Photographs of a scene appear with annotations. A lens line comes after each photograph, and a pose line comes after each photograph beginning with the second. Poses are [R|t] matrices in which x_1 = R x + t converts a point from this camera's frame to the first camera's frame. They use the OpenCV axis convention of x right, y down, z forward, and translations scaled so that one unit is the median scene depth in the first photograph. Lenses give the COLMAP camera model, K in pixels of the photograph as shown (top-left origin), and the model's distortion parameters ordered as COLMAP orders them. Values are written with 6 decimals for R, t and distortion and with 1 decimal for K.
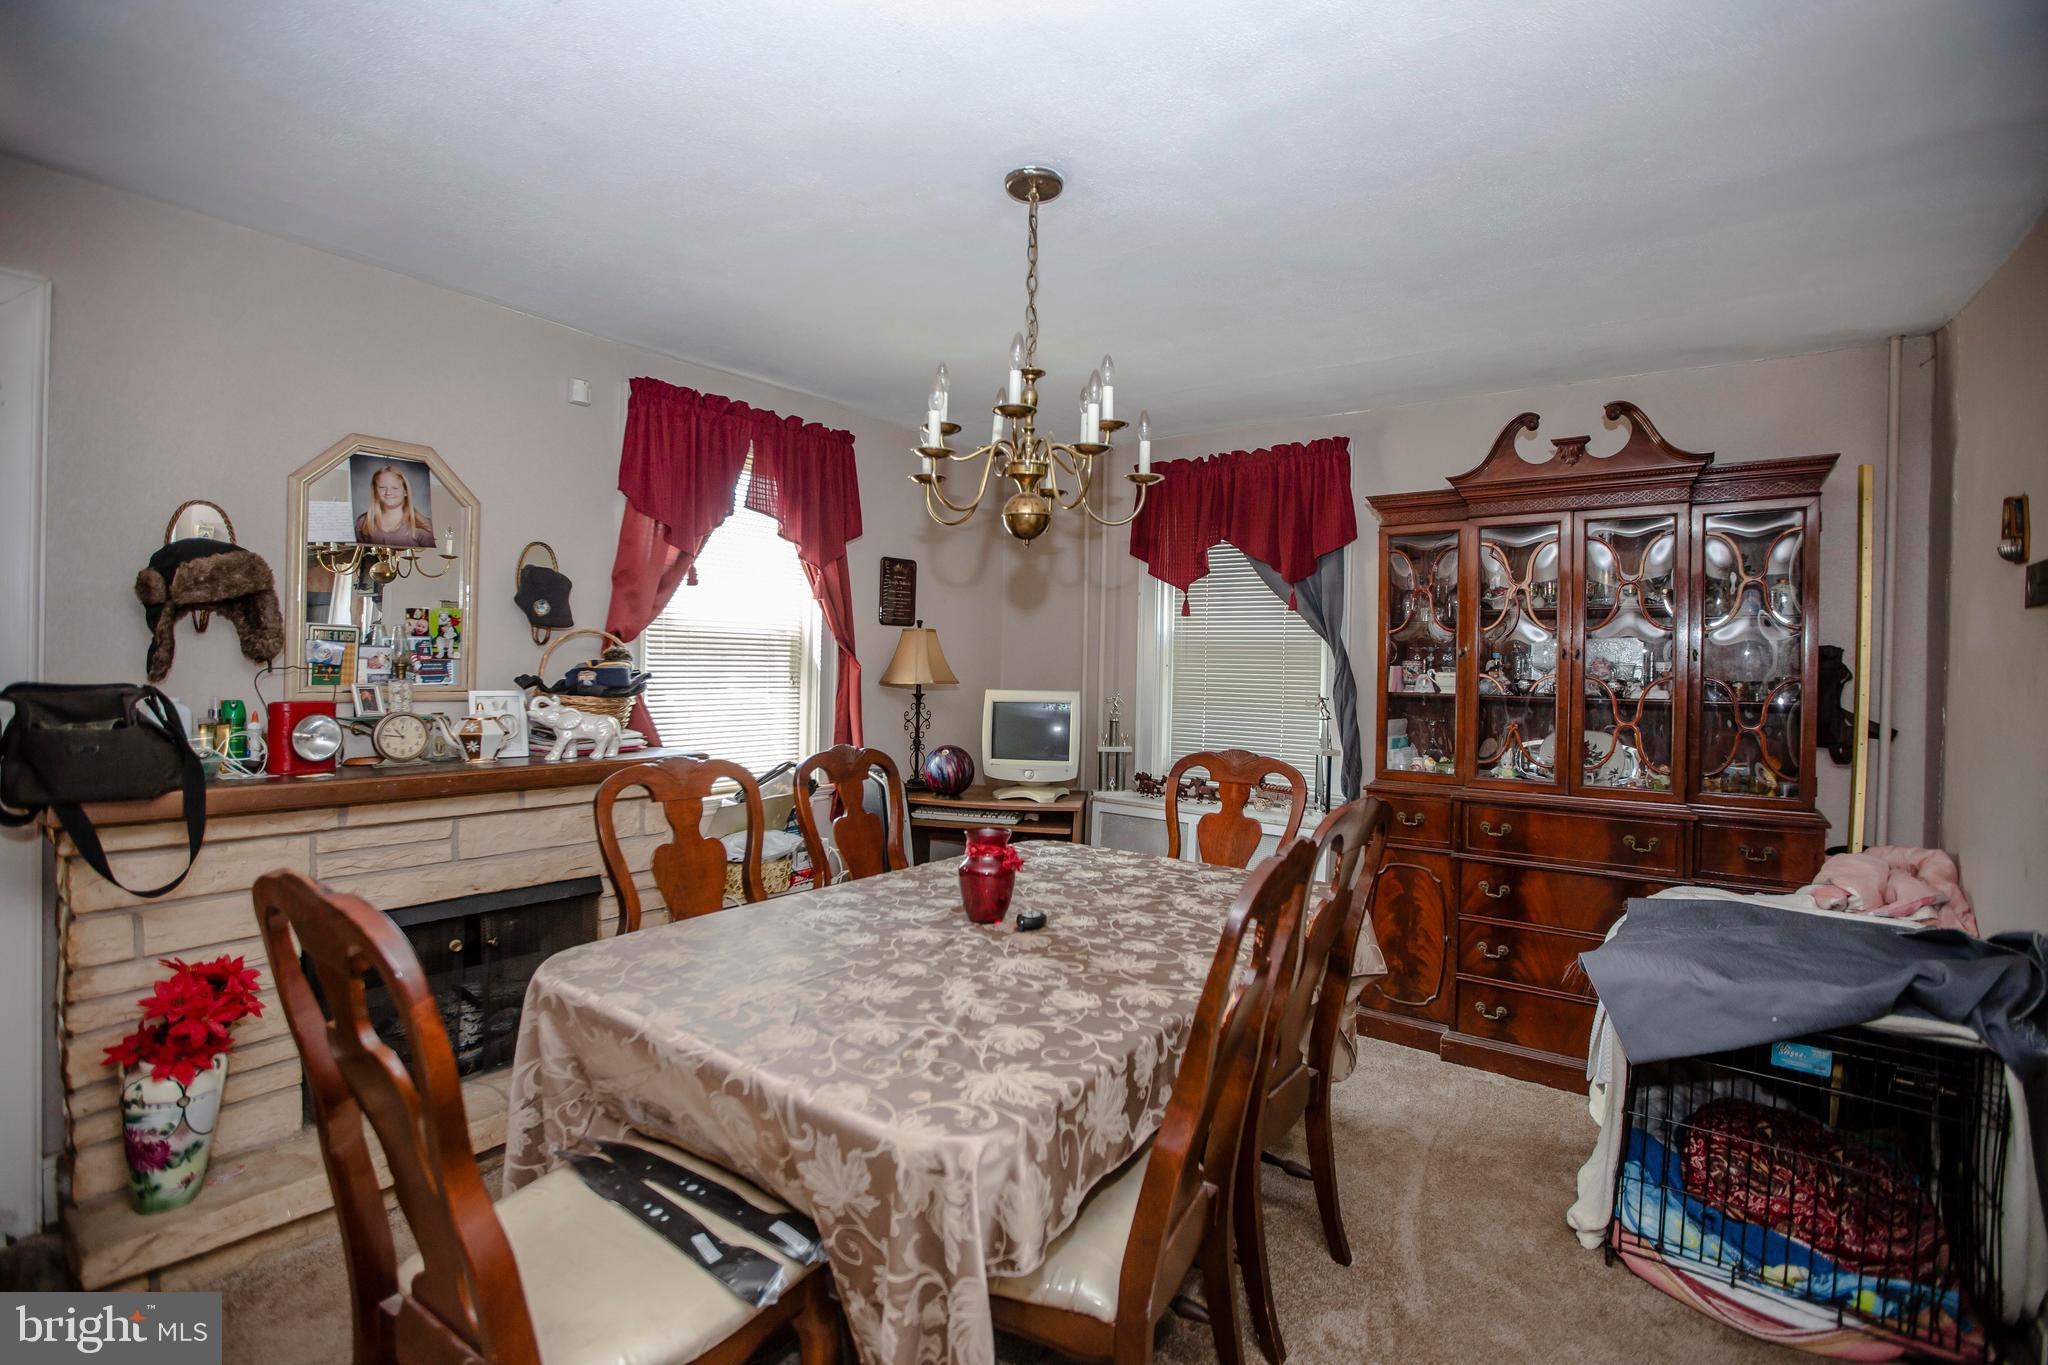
lens RADIAL K [[937.4, 0, 1029.1], [0, 937.4, 672.1], [0, 0, 1]] dist [-0.049290, 0.018697]
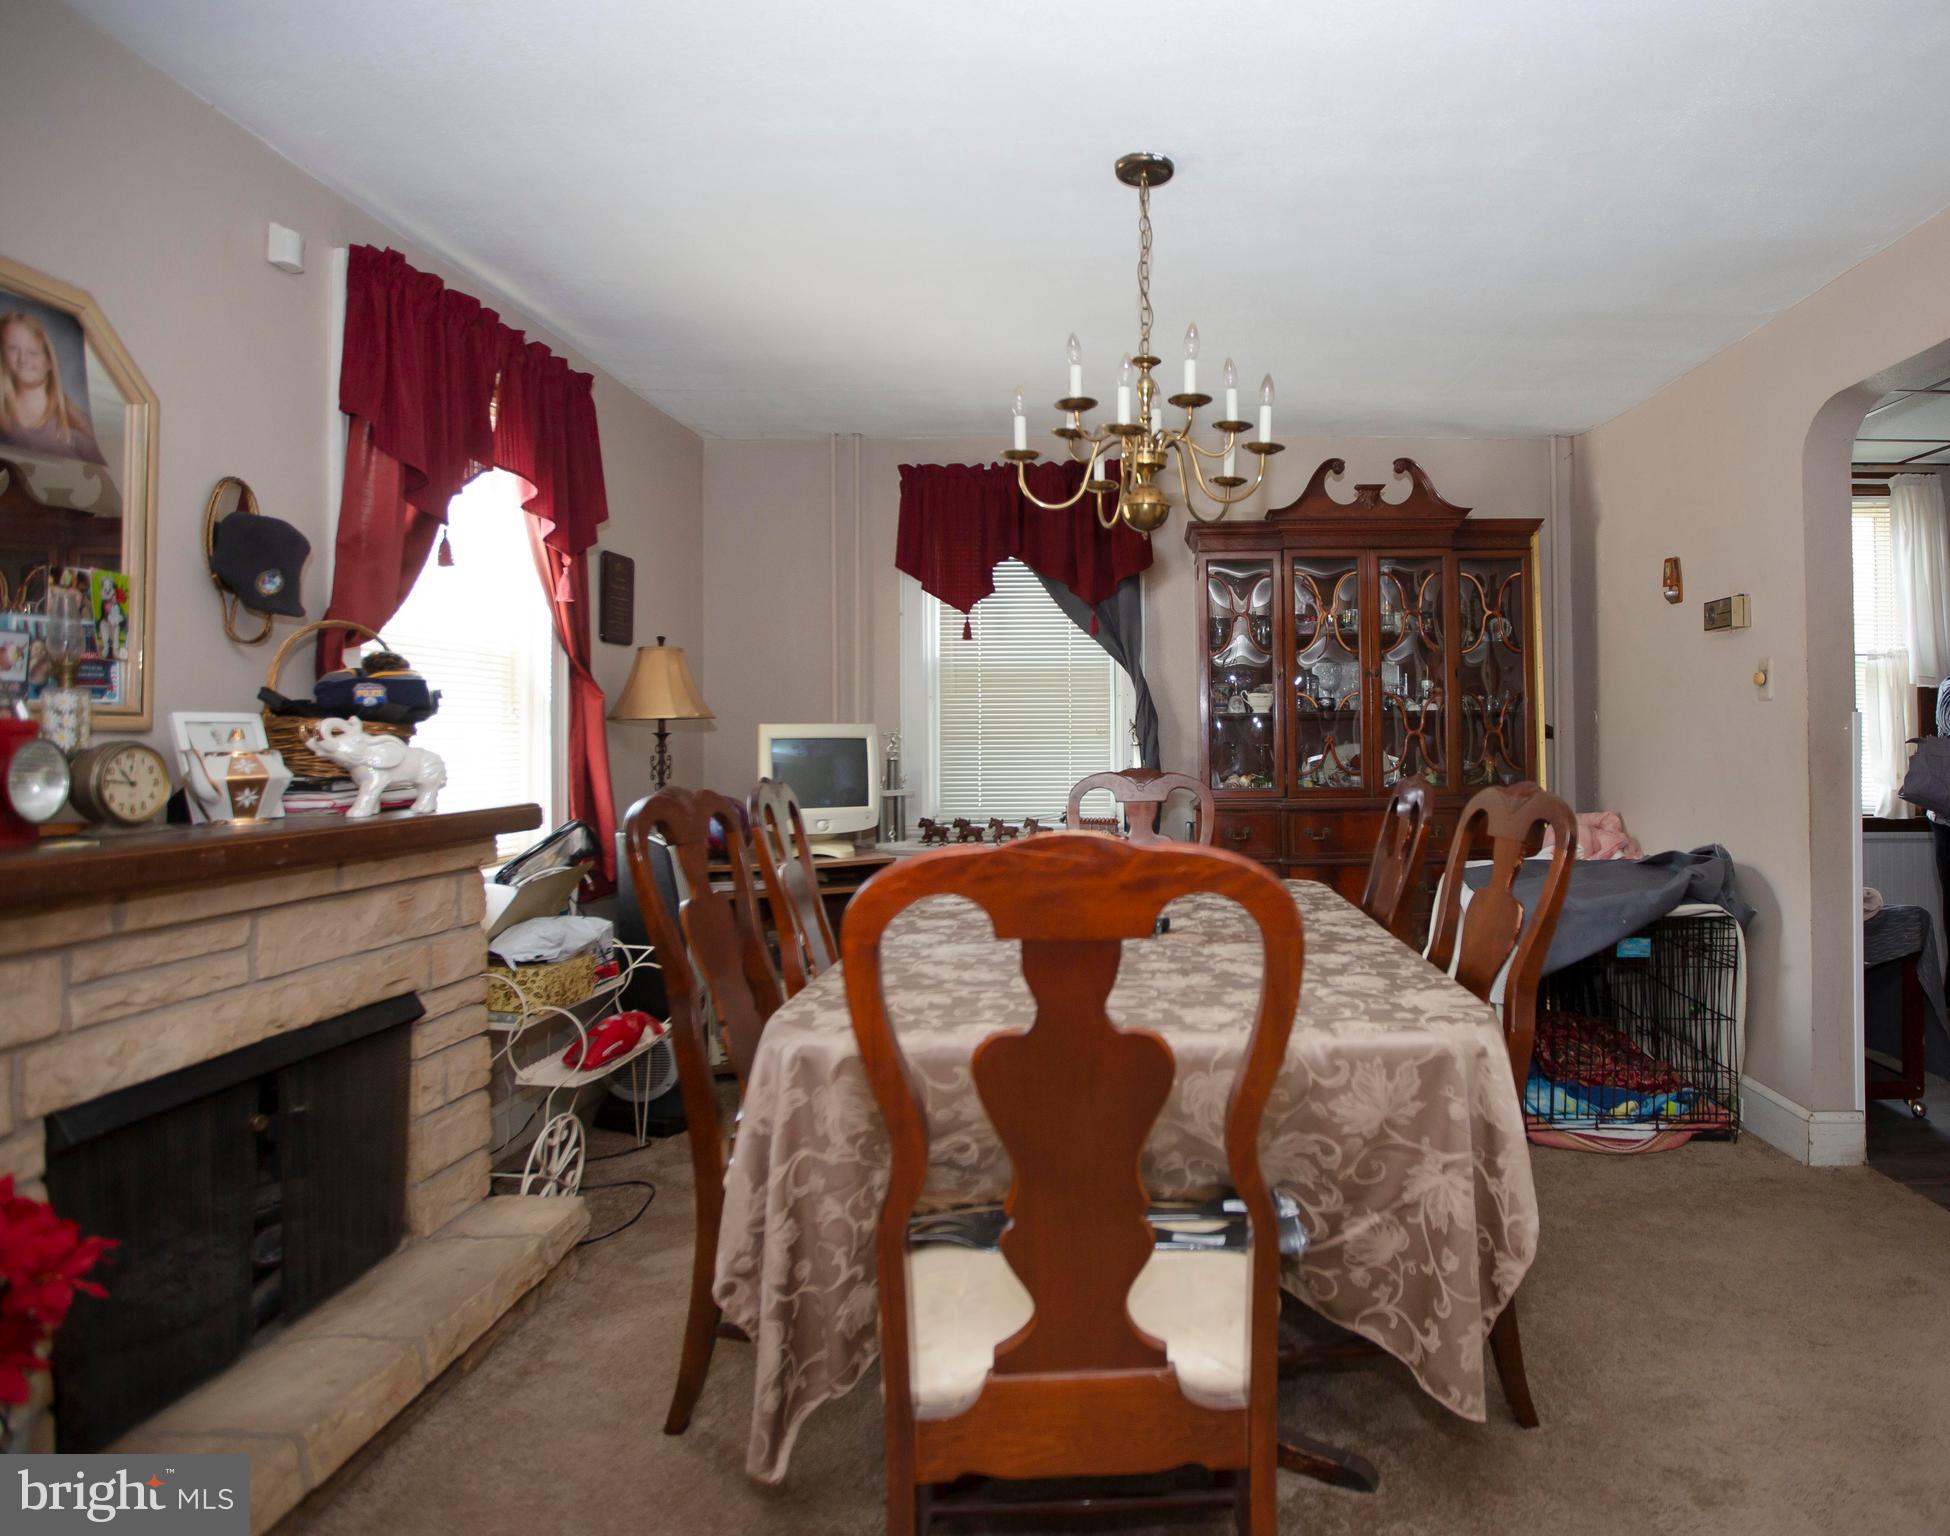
lens RADIAL K [[1127.2, 0, 1163.5], [0, 1127.2, 731.3], [0, 0, 1]] dist [-0.026068, 0.001899]
pose [[0.797081, -0.023214, 0.603427, -0.521472], [0.027145, 0.999628, 0.002600, 0.047470], [-0.603263, 0.014308, 0.797414, 0.042797]]
